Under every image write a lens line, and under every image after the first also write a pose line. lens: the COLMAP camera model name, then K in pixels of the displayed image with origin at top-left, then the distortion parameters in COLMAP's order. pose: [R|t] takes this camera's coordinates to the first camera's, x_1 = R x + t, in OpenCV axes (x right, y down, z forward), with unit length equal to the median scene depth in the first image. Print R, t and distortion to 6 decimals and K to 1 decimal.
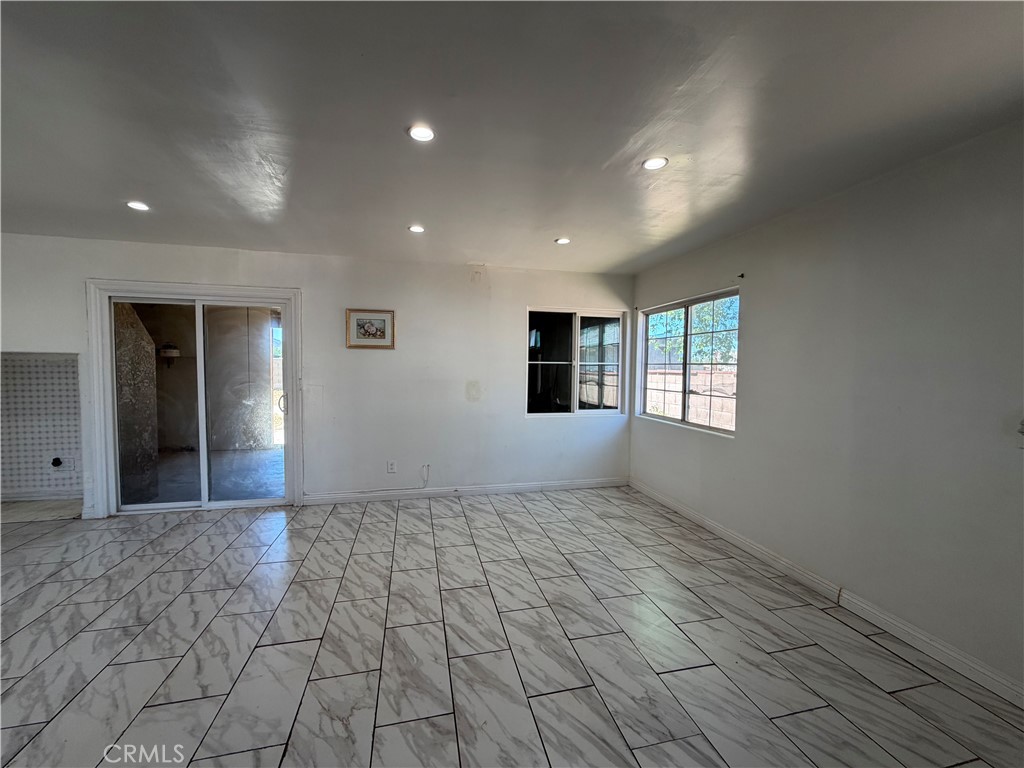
lens RADIAL K [[407.8, 0, 509.8], [0, 407.8, 384.9], [0, 0, 1]] dist [0.000626, -0.000043]
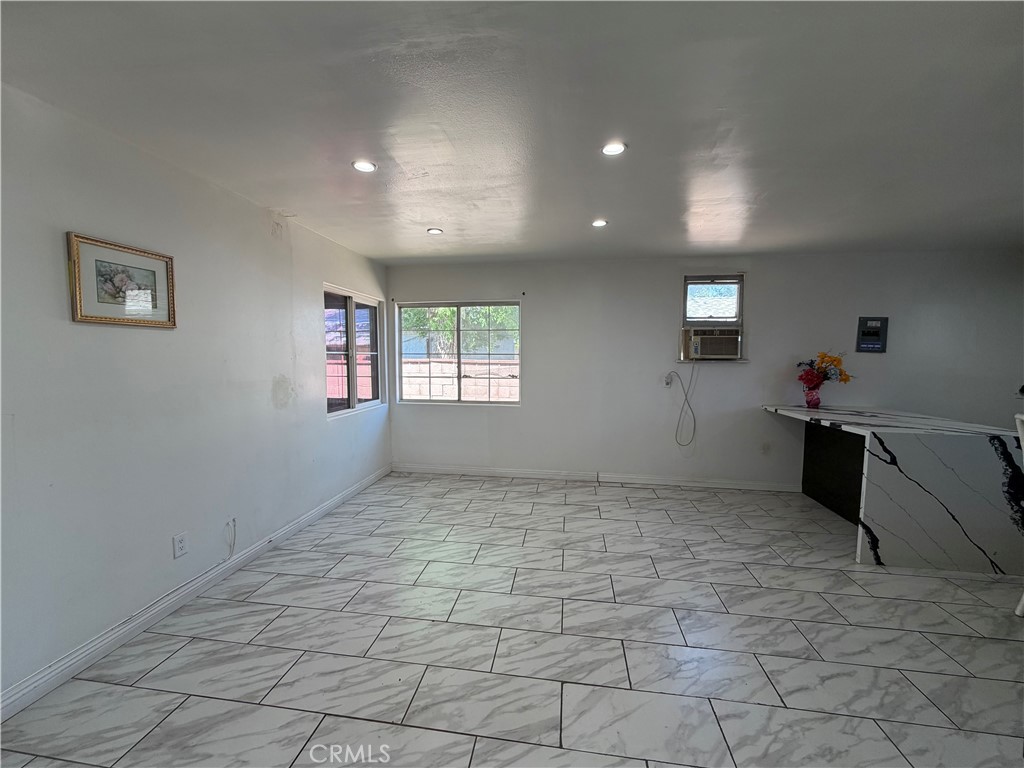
lens RADIAL K [[407.8, 0, 509.8], [0, 407.8, 384.9], [0, 0, 1]] dist [0.000626, -0.000043]
pose [[0.370382, -0.076085, 0.925758, -0.671898], [0.043568, 0.996966, 0.064507, -0.031940], [-0.927857, 0.016442, 0.372573, 0.417919]]
